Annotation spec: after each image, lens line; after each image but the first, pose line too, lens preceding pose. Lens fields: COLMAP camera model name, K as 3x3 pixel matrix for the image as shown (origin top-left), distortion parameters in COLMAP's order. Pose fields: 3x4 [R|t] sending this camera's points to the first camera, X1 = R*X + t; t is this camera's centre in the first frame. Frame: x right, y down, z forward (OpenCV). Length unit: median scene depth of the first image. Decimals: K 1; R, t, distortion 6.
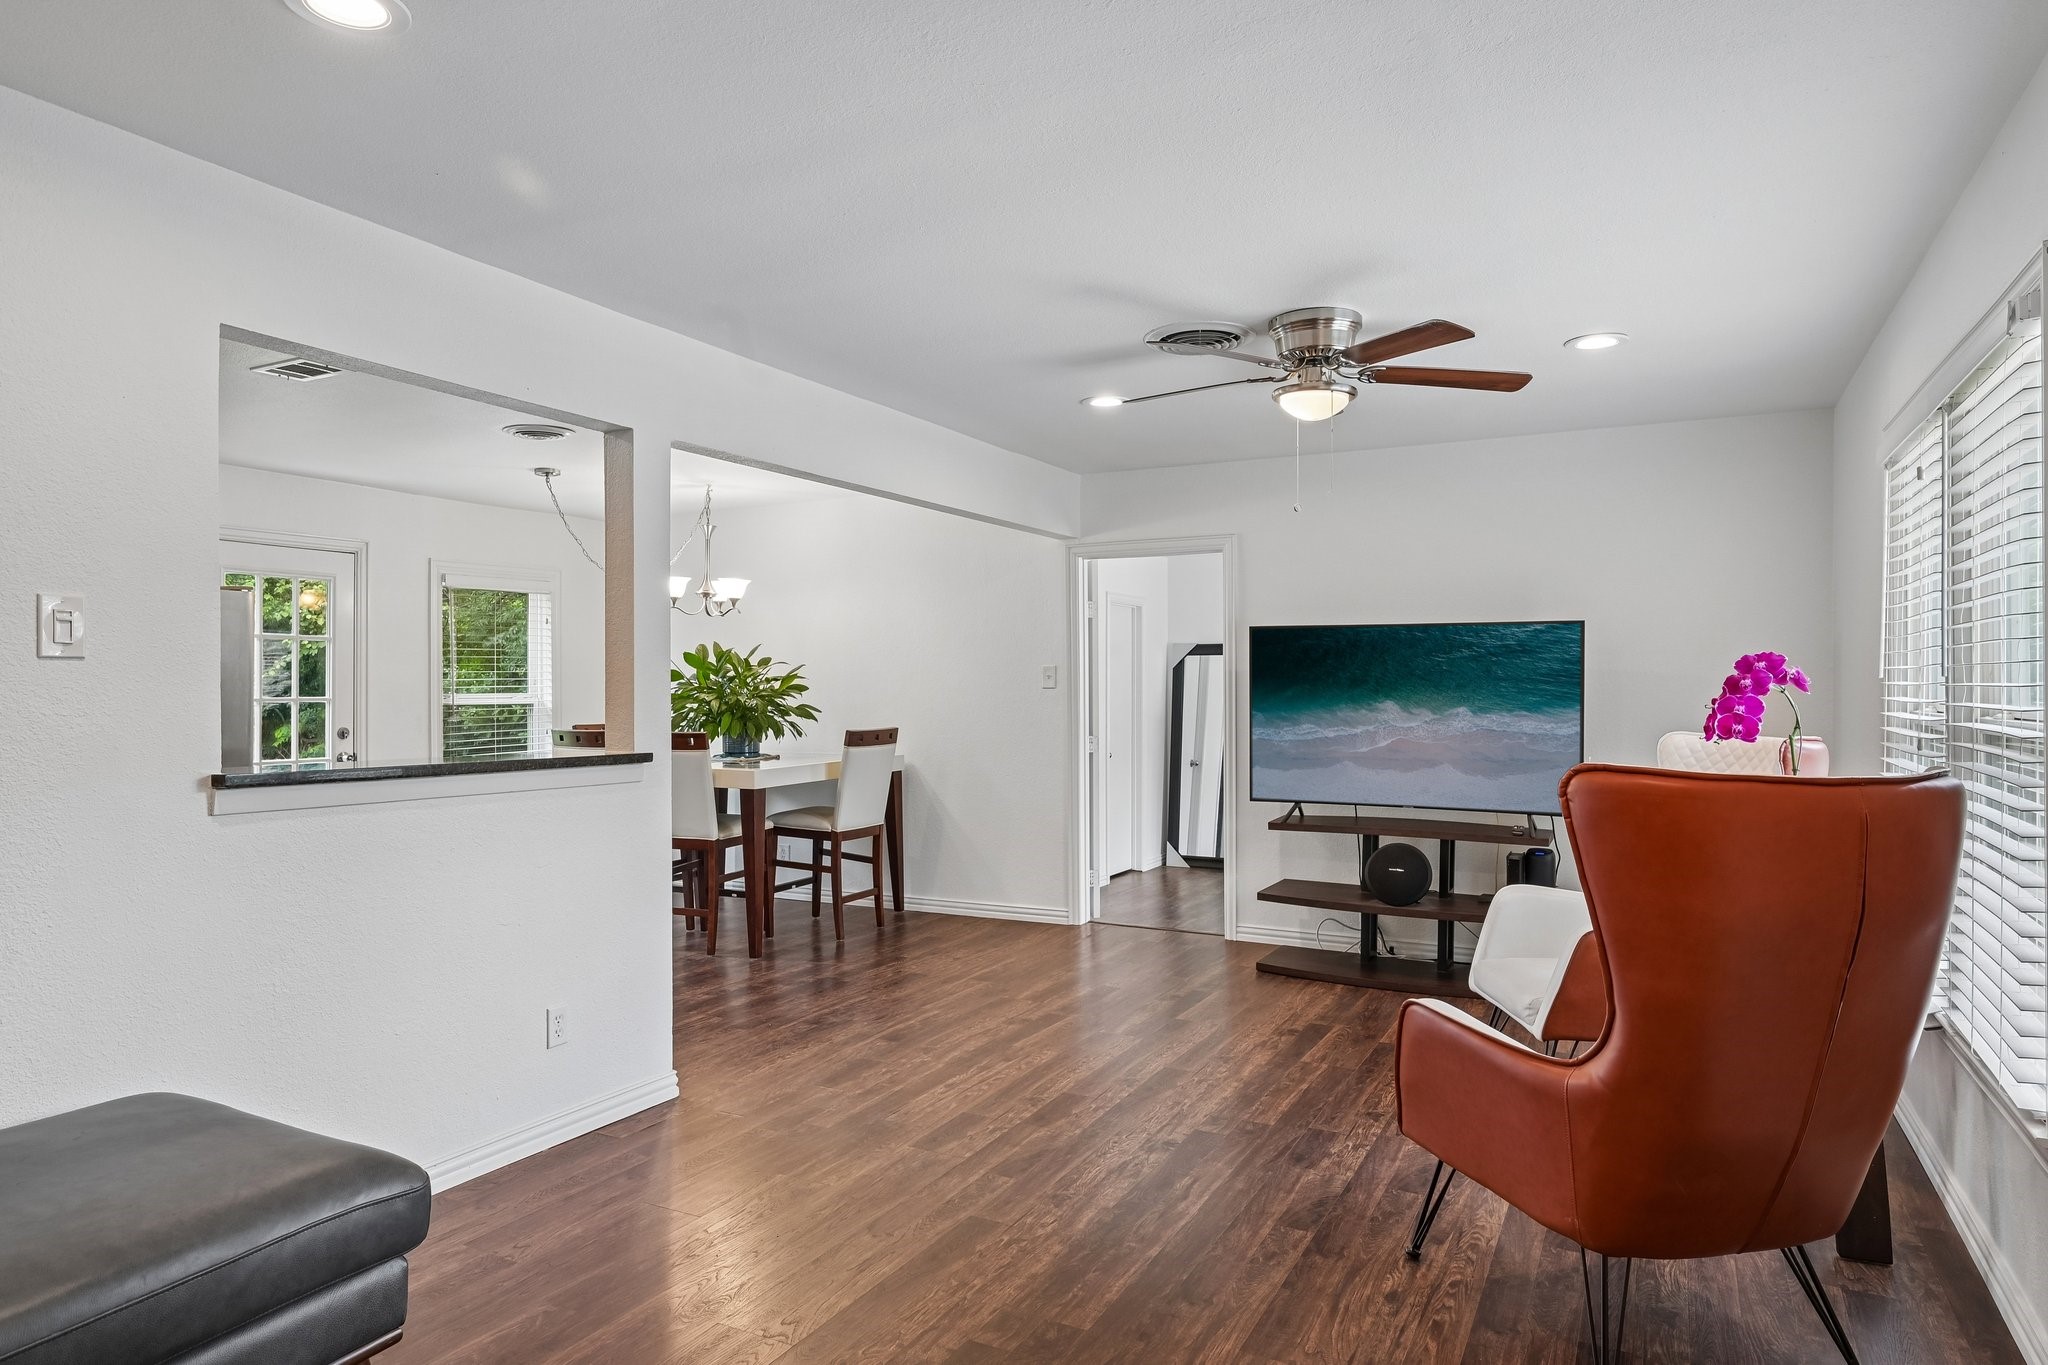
lens RADIAL K [[1230.5, 0, 1024.0], [0, 1230.5, 682.5], [0, 0, 1]] dist [0.001396, 0.000707]
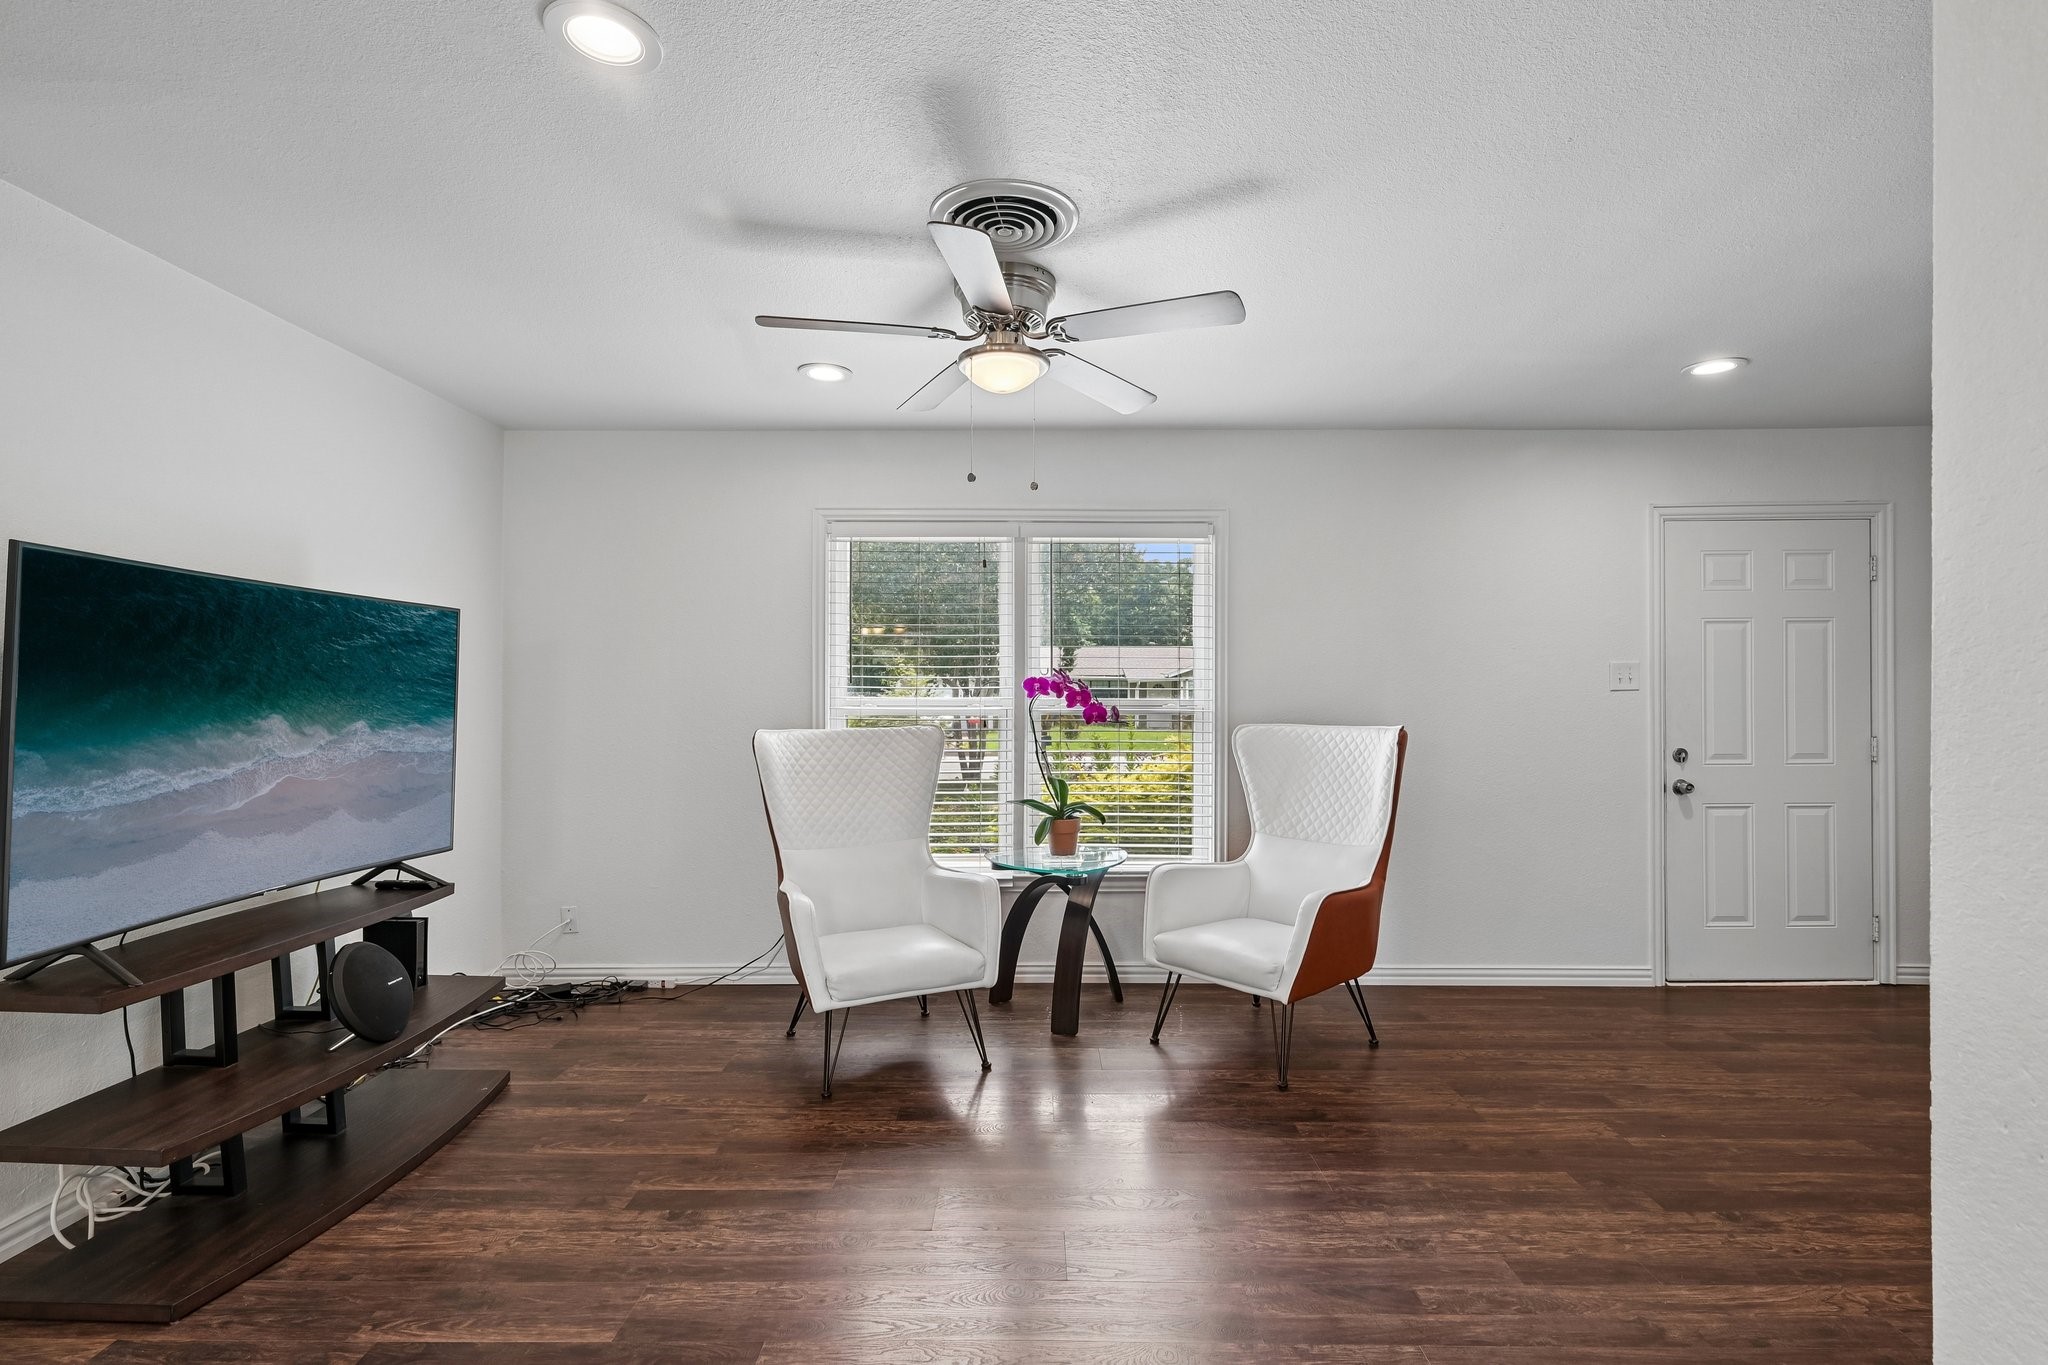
lens RADIAL K [[964.3, 0, 1024.0], [0, 964.3, 682.5], [0, 0, 1]] dist [0.001688, 0.000198]
pose [[-0.467280, 0.007690, 0.884076, -0.456603], [-0.001861, 0.999951, -0.009681, 0.005944], [-0.884108, -0.006169, -0.467243, 1.523974]]
